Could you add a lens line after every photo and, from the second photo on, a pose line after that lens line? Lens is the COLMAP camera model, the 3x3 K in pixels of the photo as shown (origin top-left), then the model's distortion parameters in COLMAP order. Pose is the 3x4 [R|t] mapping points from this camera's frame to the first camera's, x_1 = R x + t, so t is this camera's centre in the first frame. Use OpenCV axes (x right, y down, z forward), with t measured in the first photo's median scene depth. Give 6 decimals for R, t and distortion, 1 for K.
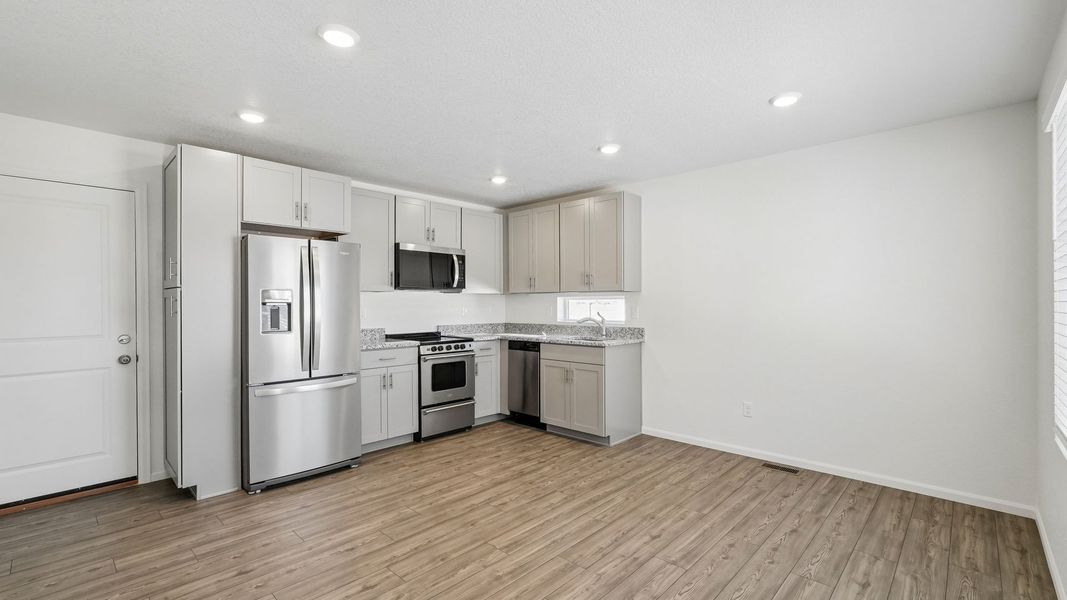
lens RADIAL K [[459.4, 0, 533.5], [0, 459.4, 302.6], [0, 0, 1]] dist [-0.002054, 0.000298]
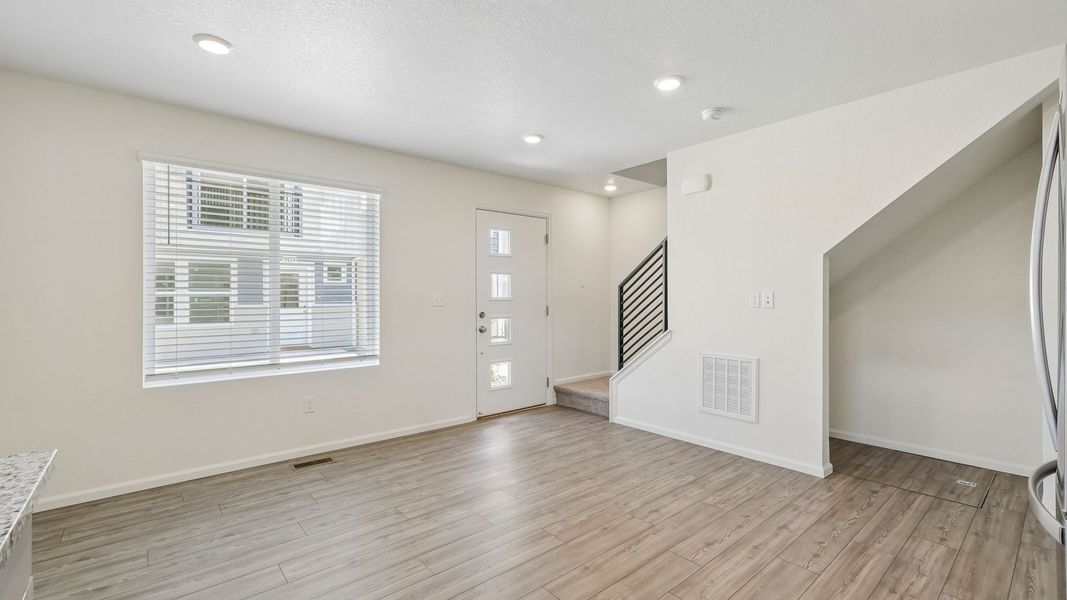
lens RADIAL K [[459.4, 0, 533.7], [0, 459.4, 298.6], [0, 0, 1]] dist [-0.002054, 0.000298]
pose [[-0.994777, 0.005547, 0.101918, -0.140183], [0.005435, 0.999984, -0.001377, 0.034154], [-0.101924, -0.000816, -0.994792, 1.989435]]
